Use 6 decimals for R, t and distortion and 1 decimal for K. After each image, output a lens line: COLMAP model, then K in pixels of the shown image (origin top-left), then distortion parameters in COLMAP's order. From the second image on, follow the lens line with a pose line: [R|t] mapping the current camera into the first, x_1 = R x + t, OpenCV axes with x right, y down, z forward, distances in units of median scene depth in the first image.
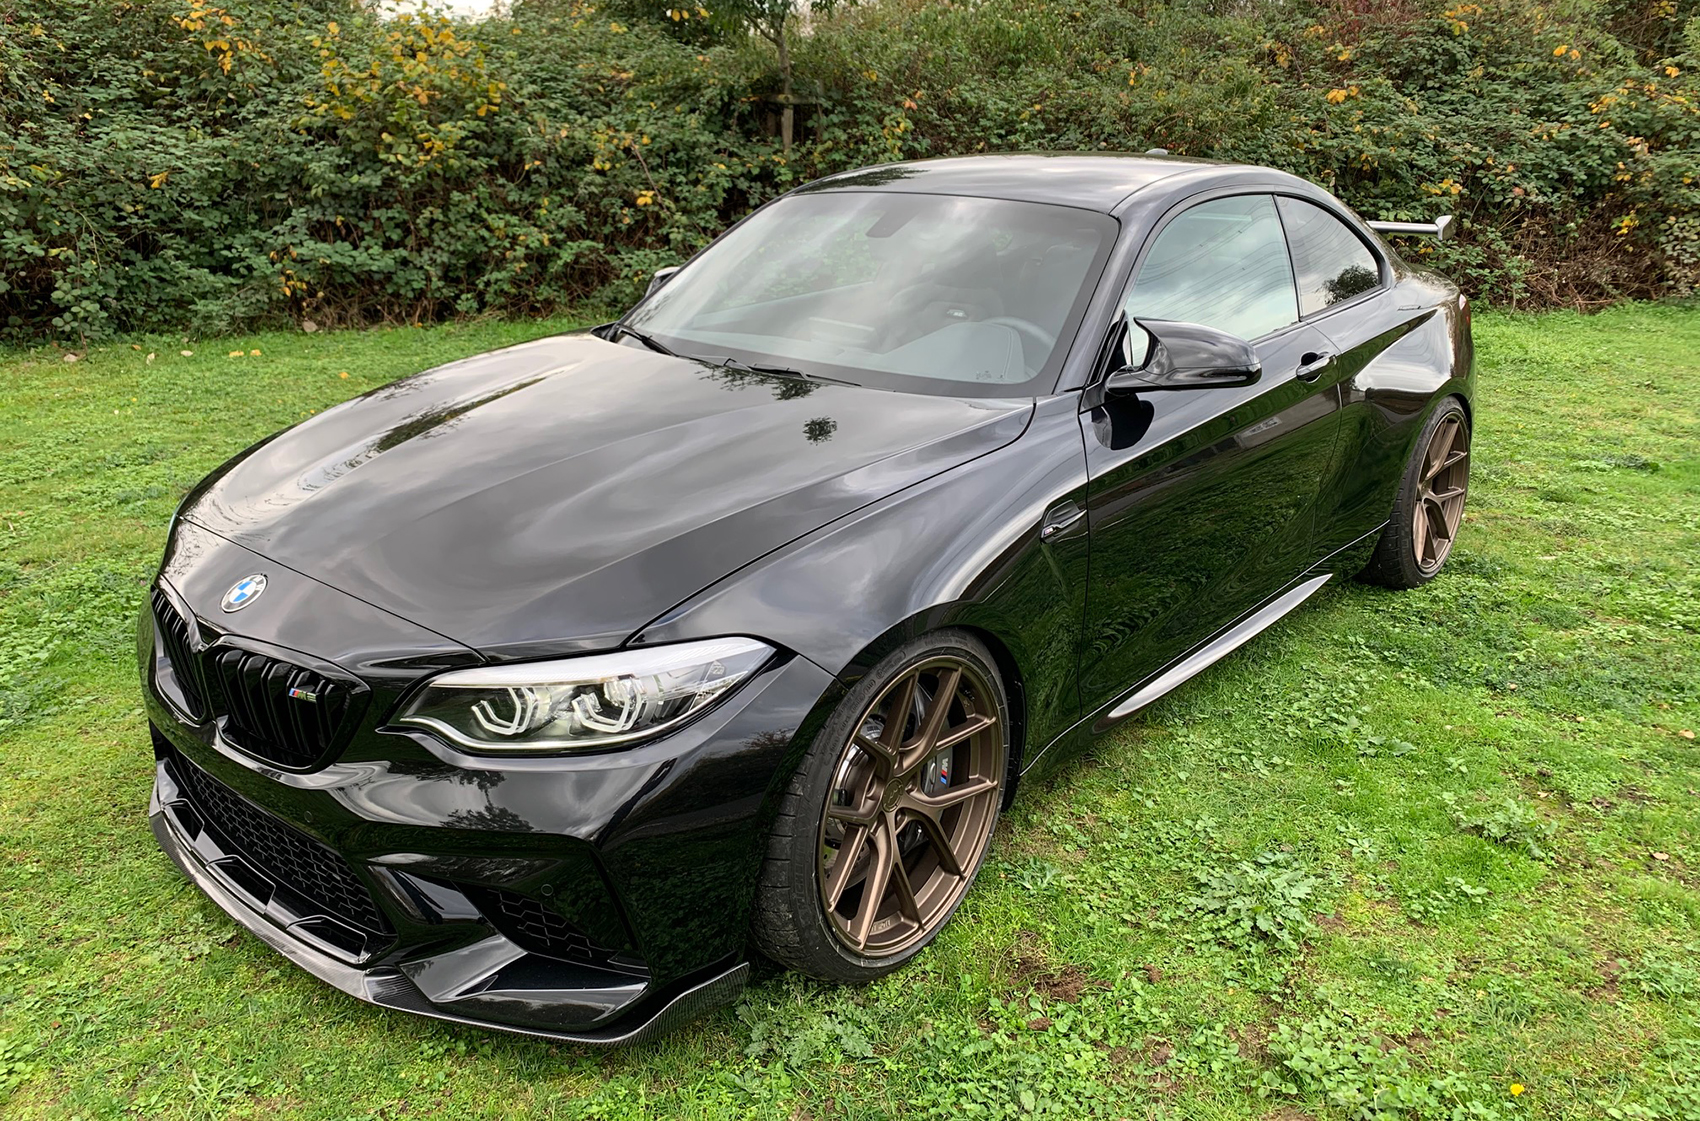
lens RADIAL K [[1317.7, 0, 849.3], [0, 1317.7, 490.4], [0, 0, 1]] dist [0.018820, -0.010320]
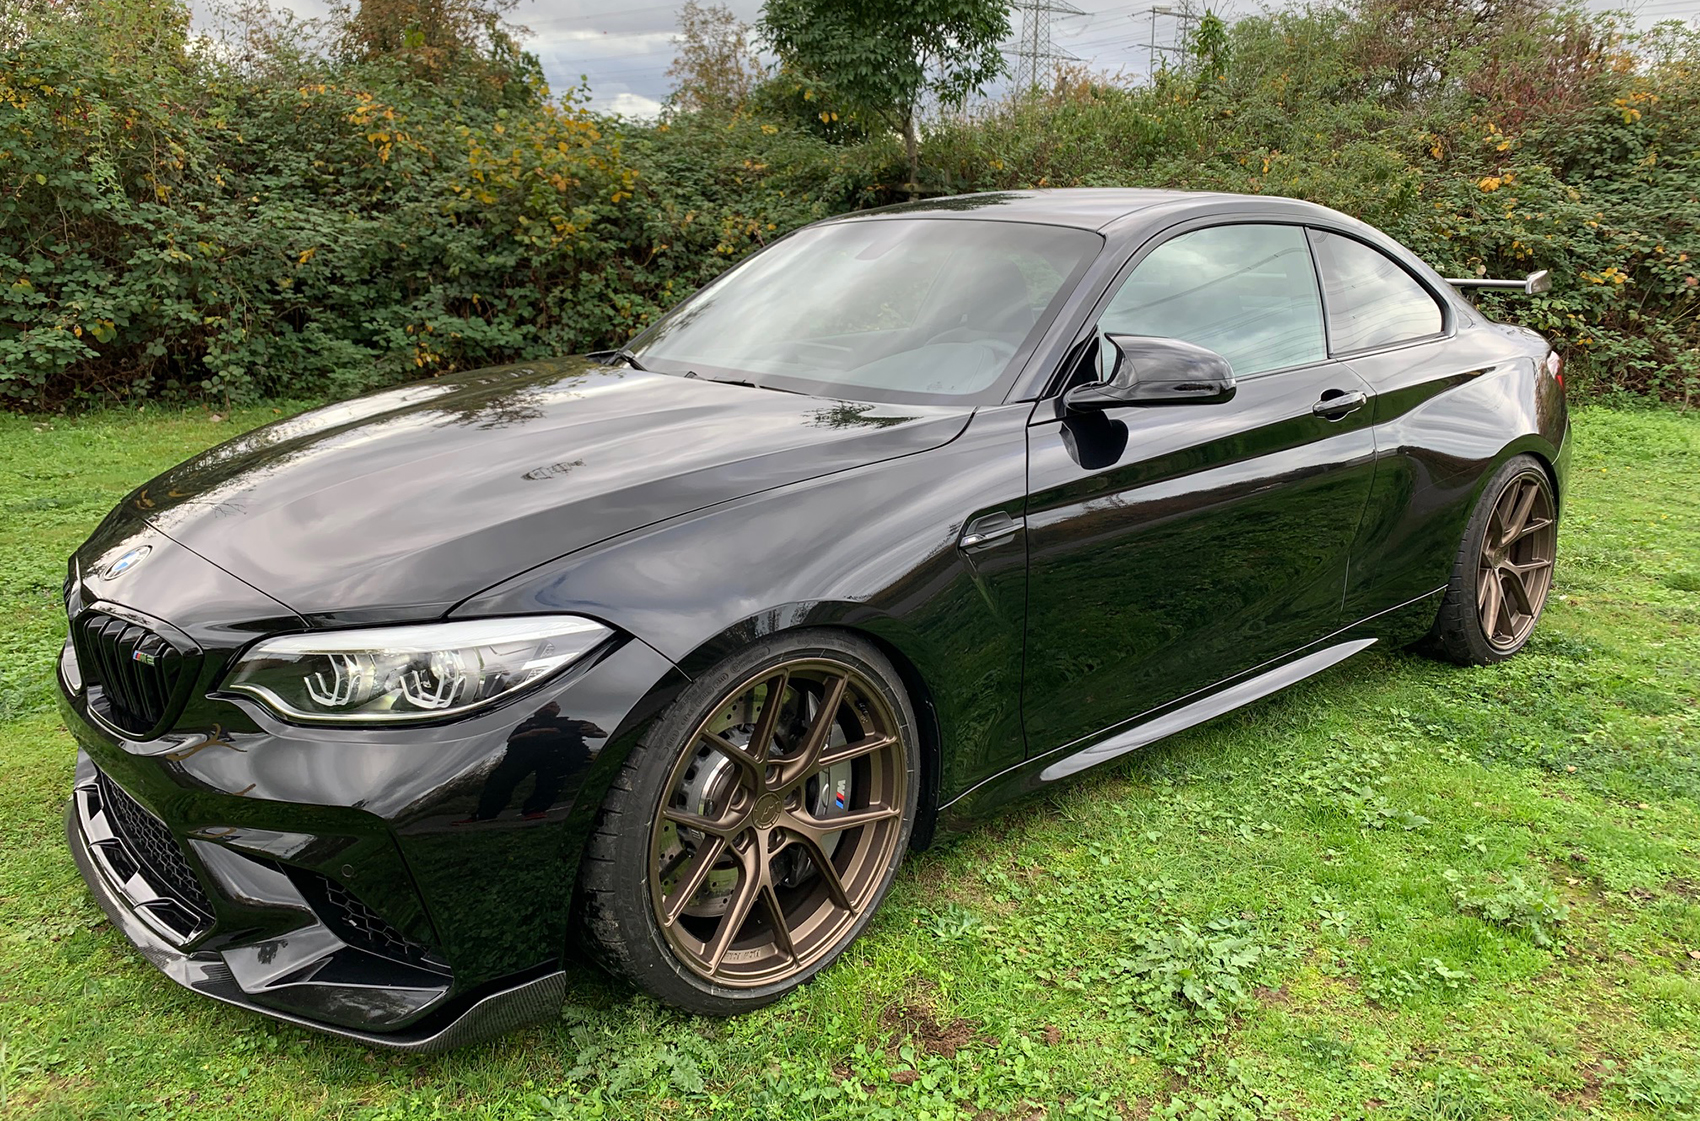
lens RADIAL K [[1317.7, 0, 850.6], [0, 1317.7, 485.3], [0, 0, 1]] dist [0.018820, -0.010320]
pose [[0.991074, 0.027554, -0.130431, 0.106131], [-0.038659, 0.995767, -0.083391, 0.041010], [0.127581, 0.087689, 0.987944, 0.039936]]
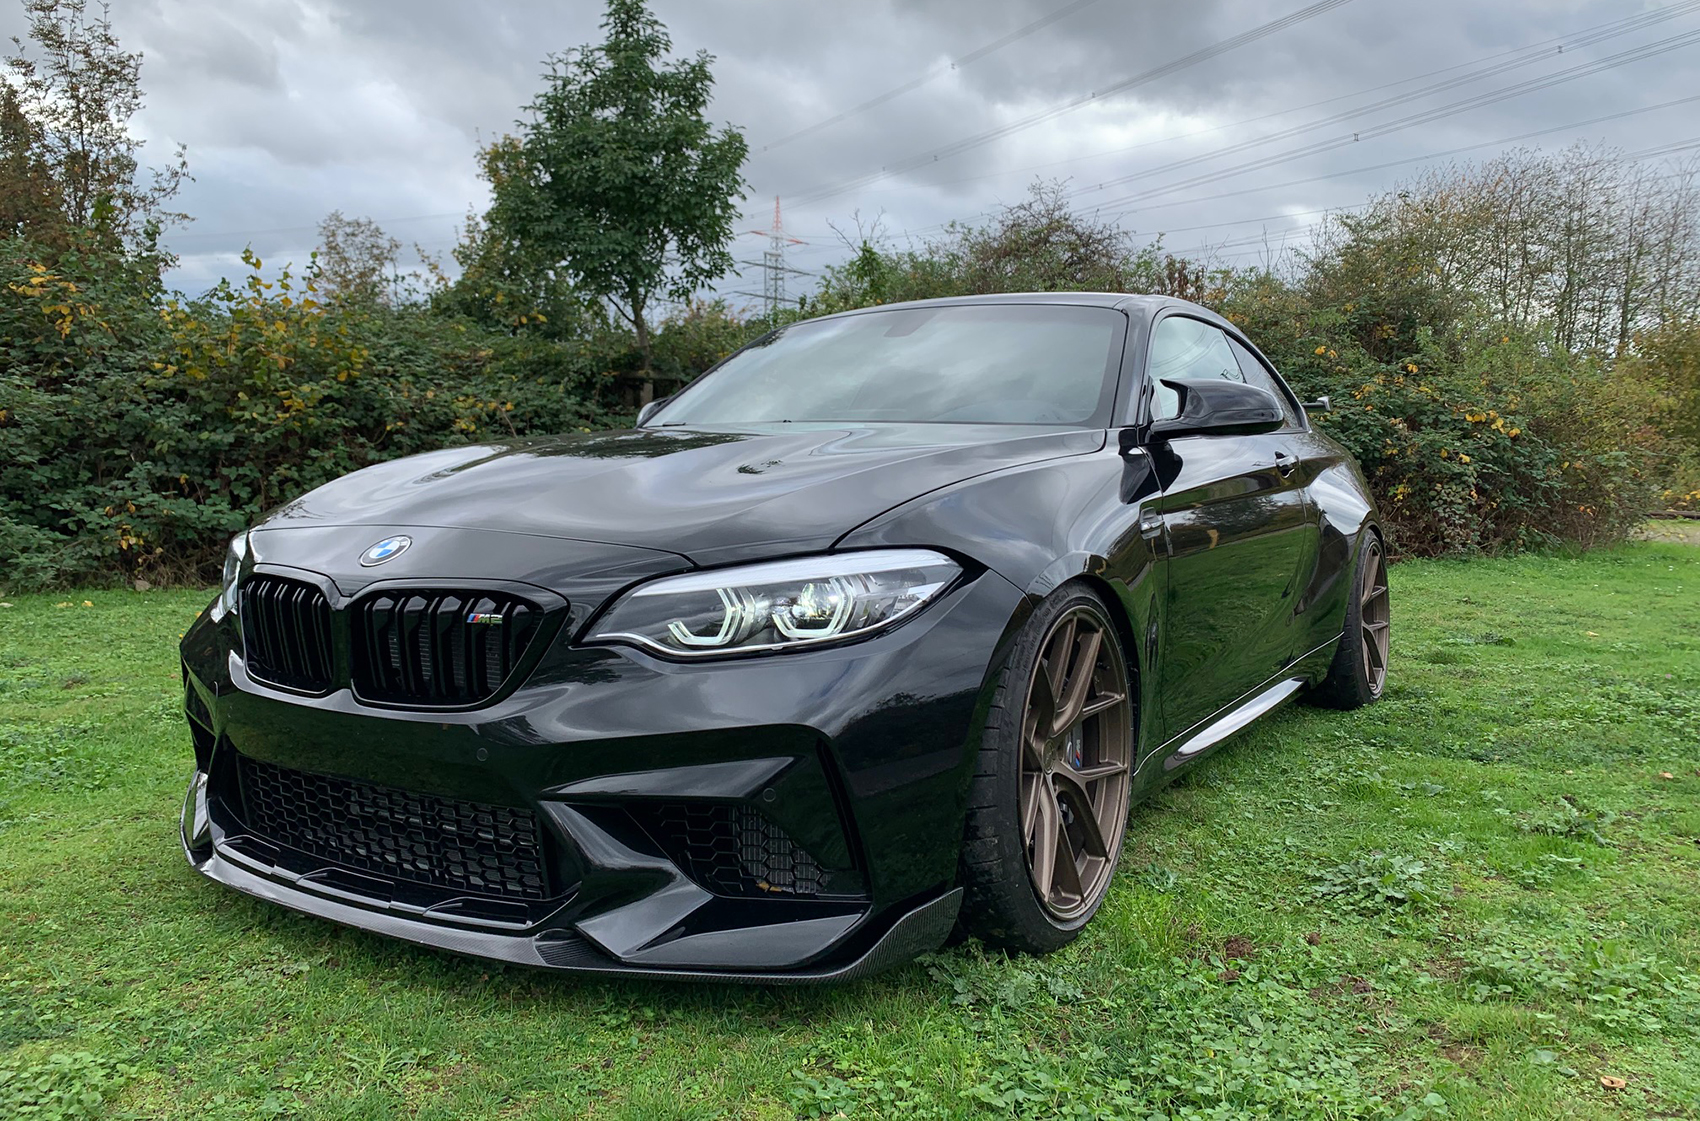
lens RADIAL K [[1317.7, 0, 862.1], [0, 1317.7, 474.2], [0, 0, 1]] dist [0.018820, -0.010320]
pose [[0.985187, -0.000503, 0.171485, -0.142114], [0.046055, 0.964034, -0.261760, 0.145020], [-0.165185, 0.265780, 0.949776, 0.014913]]
